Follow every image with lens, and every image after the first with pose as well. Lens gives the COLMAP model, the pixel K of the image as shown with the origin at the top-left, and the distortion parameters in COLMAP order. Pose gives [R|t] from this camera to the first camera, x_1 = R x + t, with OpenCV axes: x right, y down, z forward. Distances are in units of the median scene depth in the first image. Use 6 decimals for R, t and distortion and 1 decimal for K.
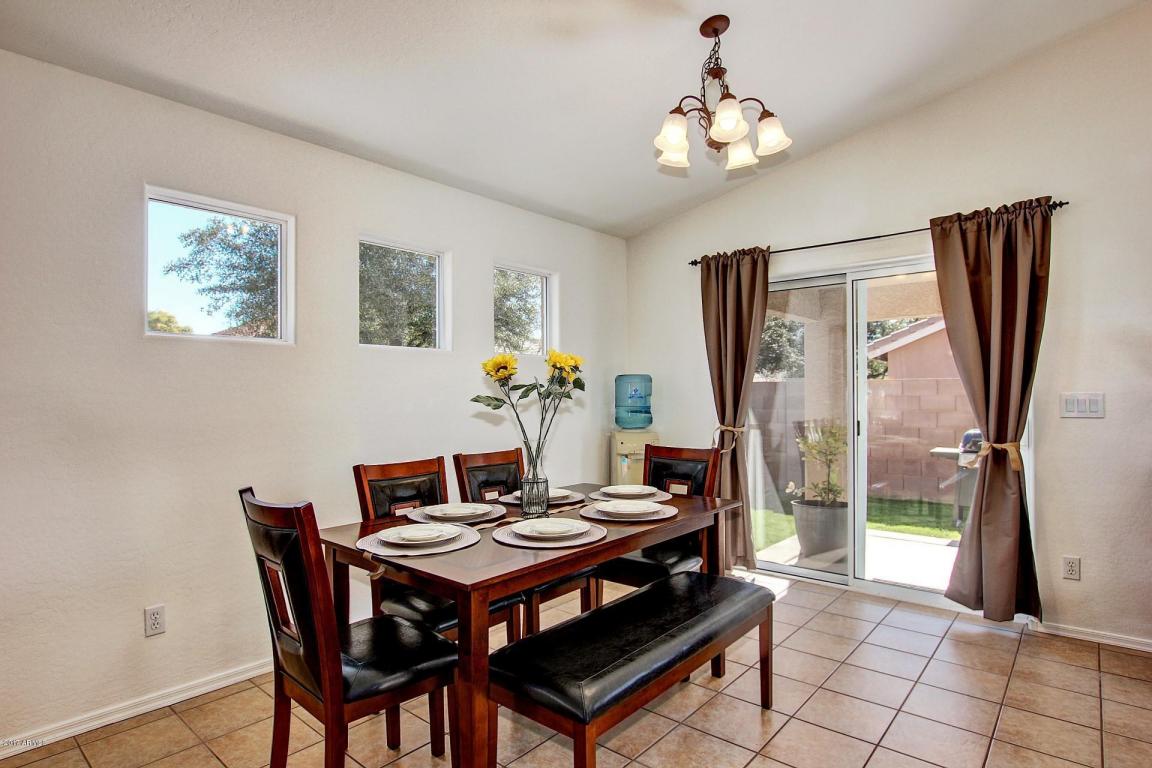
lens RADIAL K [[610.8, 0, 579.2], [0, 610.8, 390.7], [0, 0, 1]] dist [-0.005193, -0.000221]
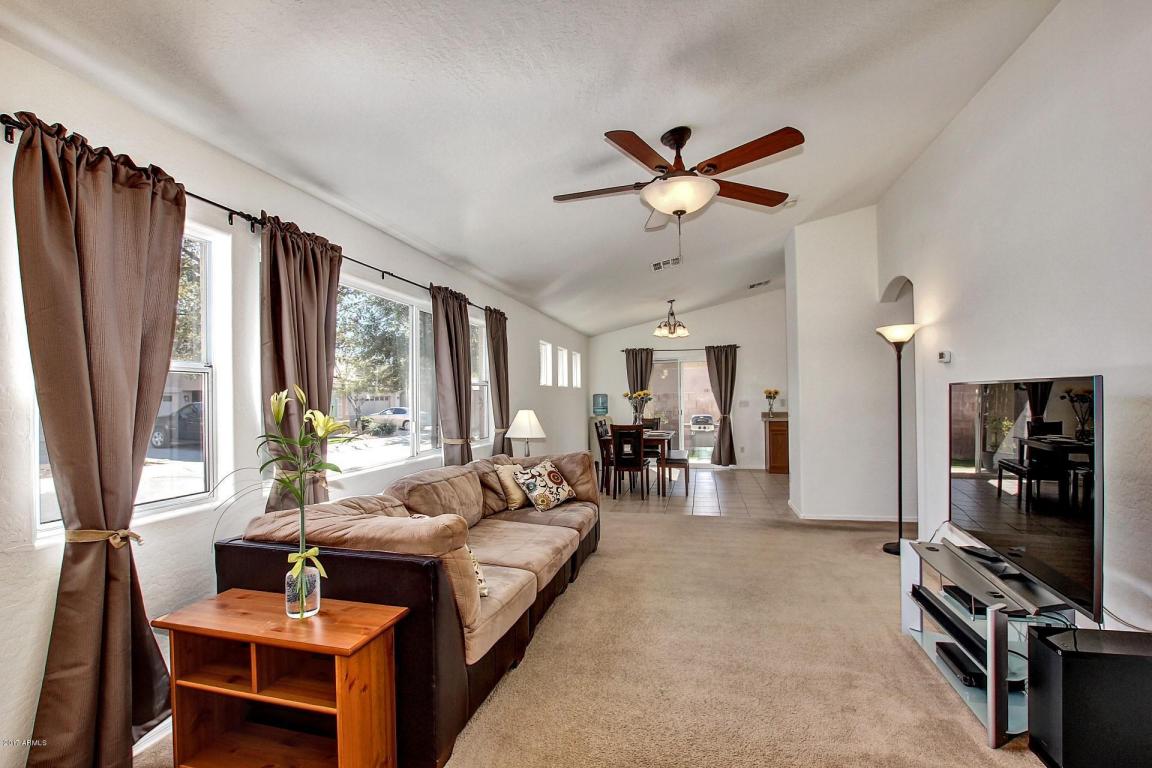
lens RADIAL K [[534.4, 0, 577.6], [0, 534.4, 389.5], [0, 0, 1]] dist [-0.034337, 0.004941]
pose [[0.887360, -0.005677, 0.461043, -1.119954], [0.011076, 0.999898, -0.009006, -0.028302], [-0.460945, 0.013098, 0.887332, -1.004102]]
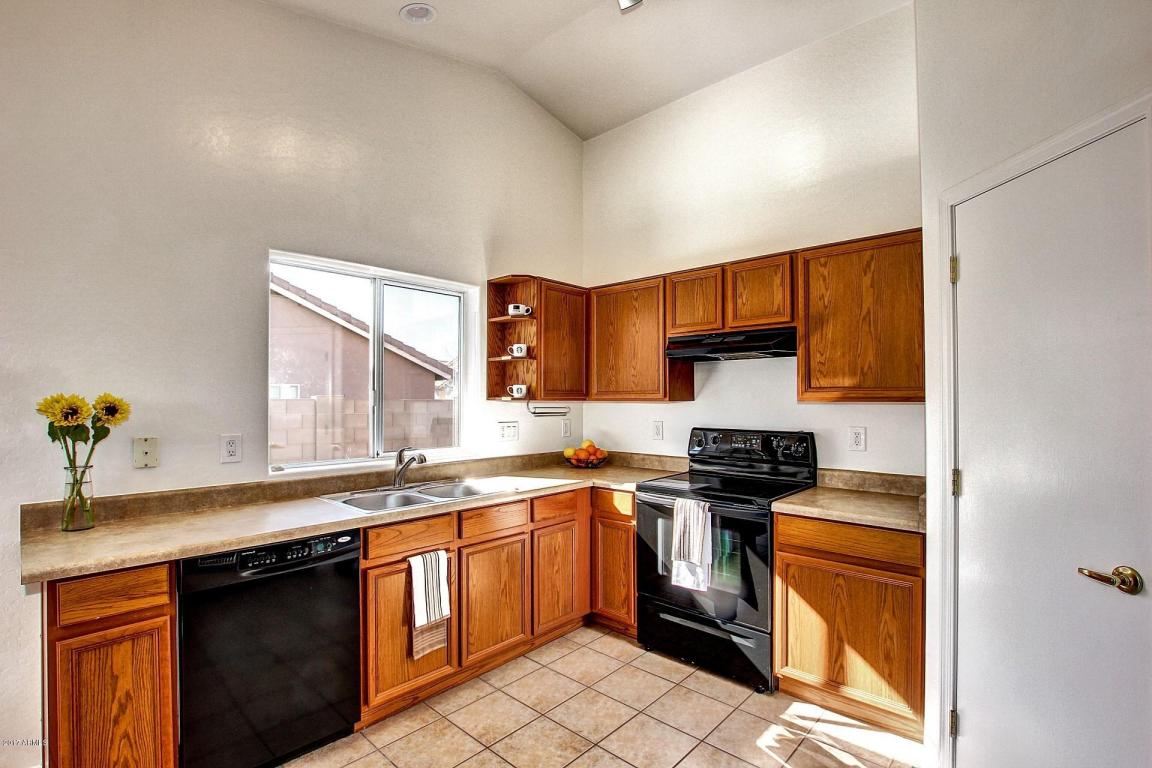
lens RADIAL K [[534.4, 0, 575.7], [0, 534.4, 391.8], [0, 0, 1]] dist [-0.034337, 0.004941]
pose [[0.043342, 0.012473, 0.998982, 0.237852], [-0.004873, 0.999913, -0.012273, -0.038397], [-0.999048, -0.004336, 0.043399, 0.189902]]
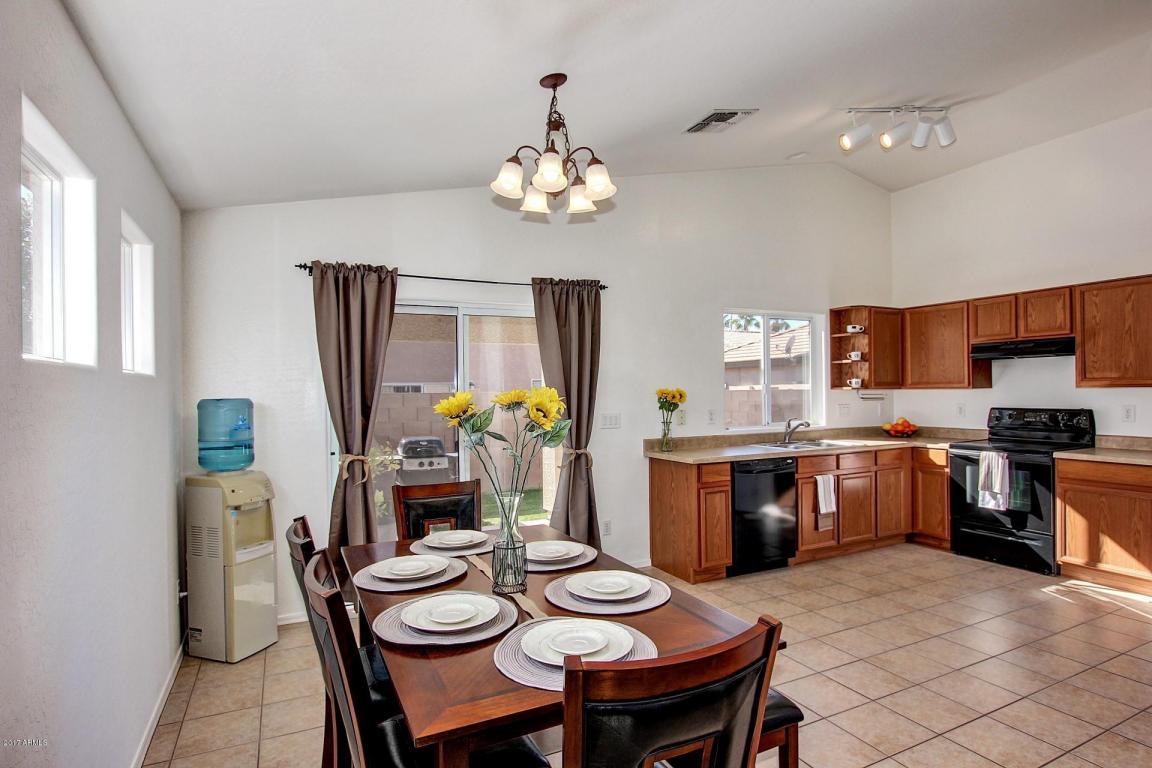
lens RADIAL K [[602.4, 0, 574.8], [0, 602.4, 392.7], [0, 0, 1]] dist [-0.025428, 0.000950]
pose [[0.401671, -0.007371, 0.915754, -0.458889], [0.007530, 0.999960, 0.004746, -0.038401], [-0.915753, 0.004990, 0.401711, 0.350113]]
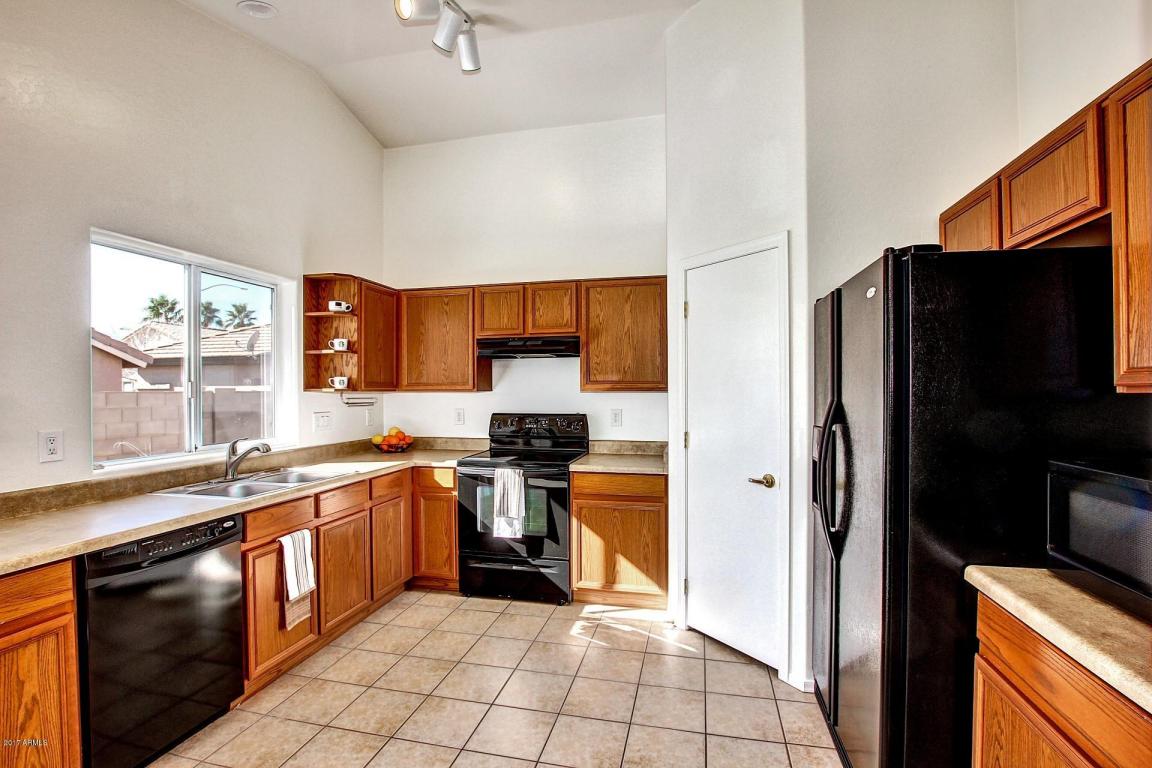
lens RADIAL K [[534.4, 0, 574.3], [0, 534.4, 392.5], [0, 0, 1]] dist [-0.034337, 0.004941]
pose [[-0.454262, -0.004624, 0.890856, 0.106429], [-0.001333, 0.999989, 0.004511, -0.037413], [-0.890867, 0.000862, -0.454263, 0.364600]]
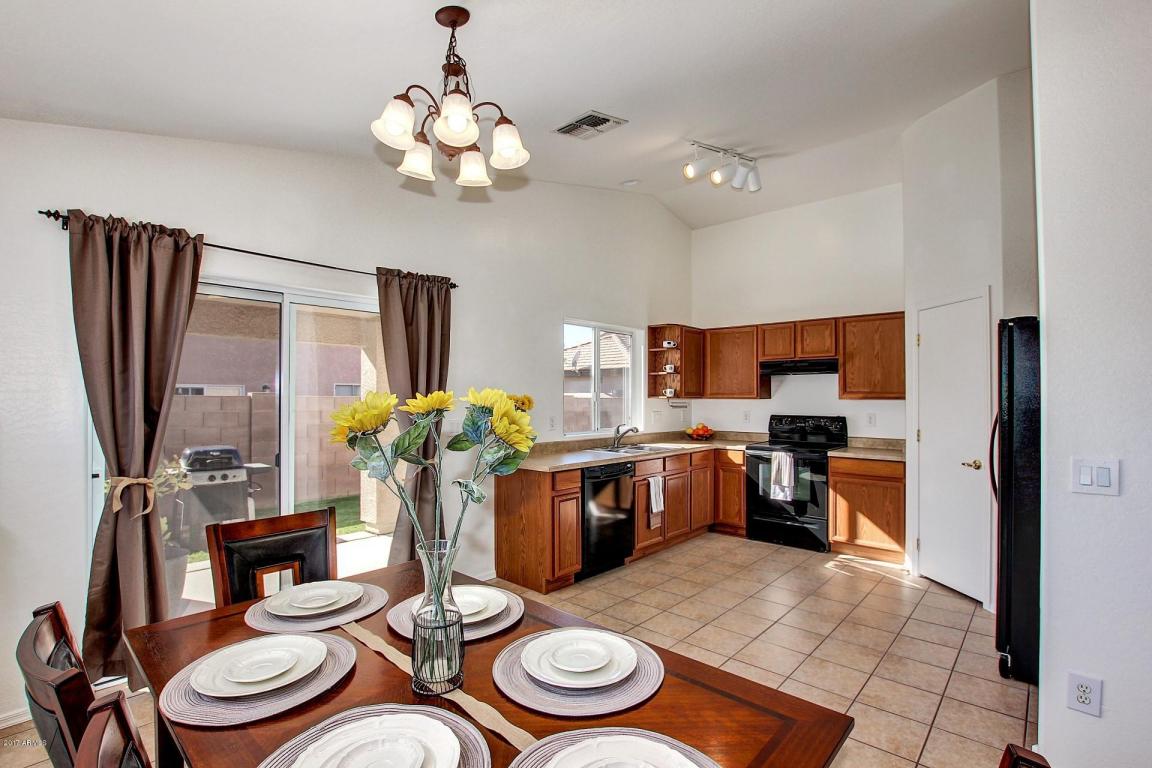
lens RADIAL K [[534.4, 0, 575.9], [0, 534.4, 392.7], [0, 0, 1]] dist [-0.034337, 0.004941]
pose [[0.034200, 0.008276, 0.999381, -0.329179], [-0.007480, 0.999940, -0.008025, -0.036424], [-0.999387, -0.007201, 0.034260, 0.505411]]
